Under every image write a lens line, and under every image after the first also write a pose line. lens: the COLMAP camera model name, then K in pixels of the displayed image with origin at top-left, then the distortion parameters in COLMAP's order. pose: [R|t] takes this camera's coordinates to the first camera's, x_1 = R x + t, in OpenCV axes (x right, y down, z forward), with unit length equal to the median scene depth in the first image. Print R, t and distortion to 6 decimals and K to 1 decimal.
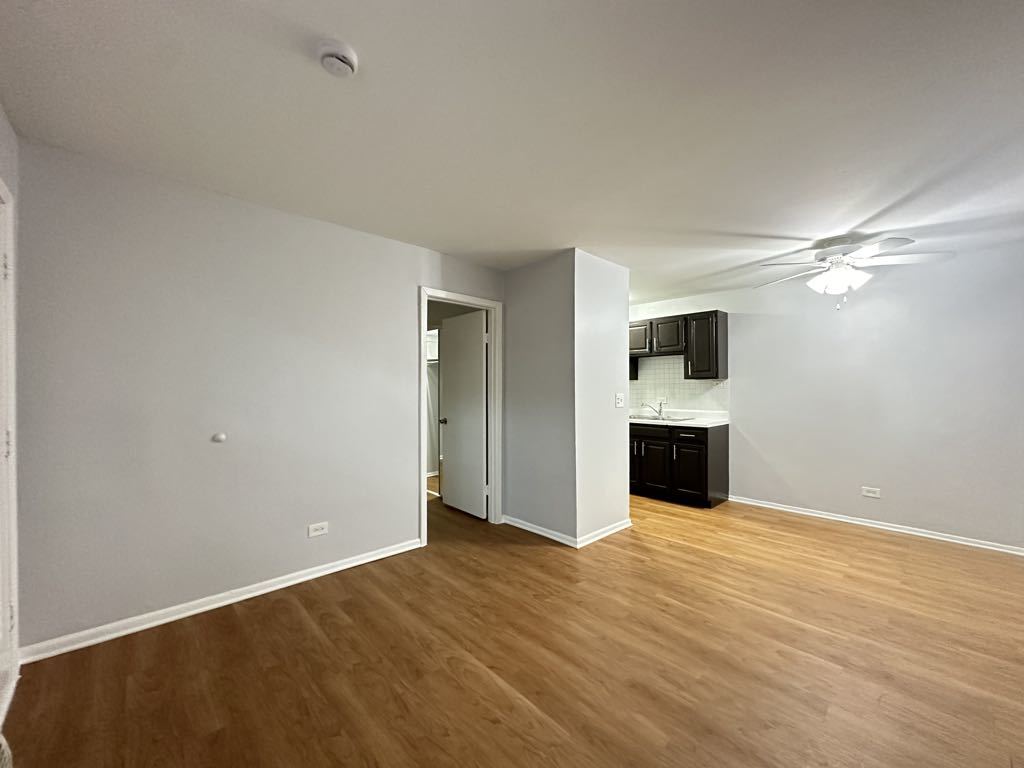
lens RADIAL K [[406.5, 0, 512.6], [0, 406.5, 379.2], [0, 0, 1]] dist [-0.001567, -0.000887]
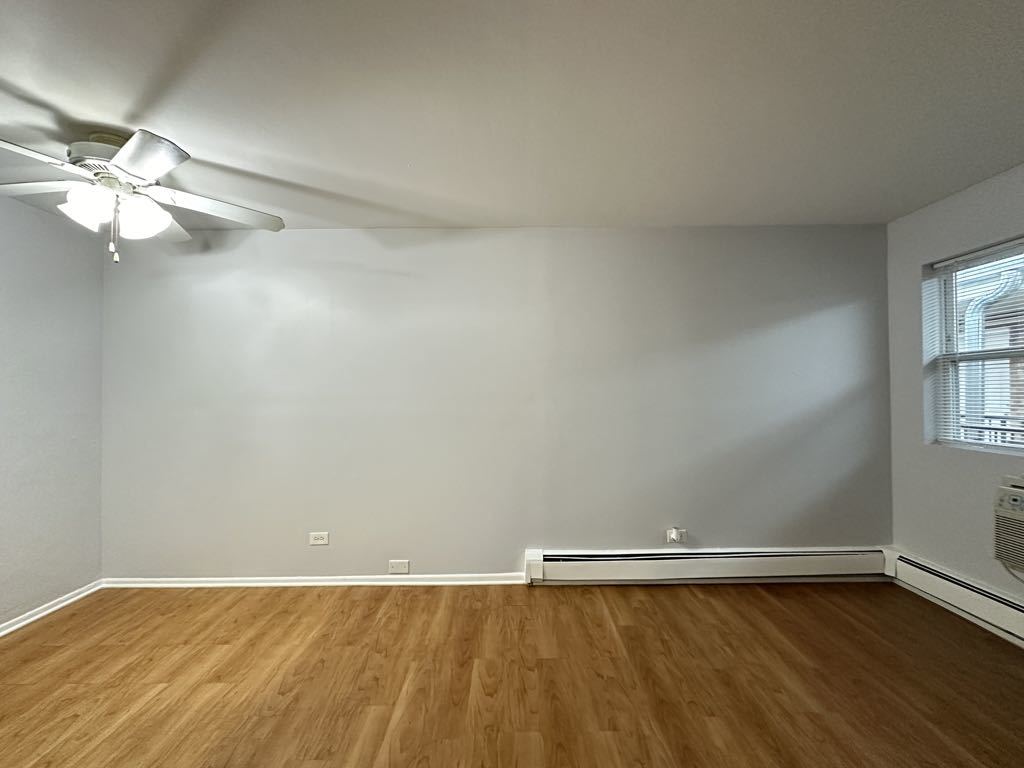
lens RADIAL K [[406.5, 0, 512.1], [0, 406.5, 385.1], [0, 0, 1]] dist [-0.001567, -0.000887]
pose [[-0.731295, 0.009834, 0.681990, 0.007173], [-0.004084, 0.999815, -0.018796, 0.008681], [-0.682049, -0.016530, -0.731120, 0.963812]]
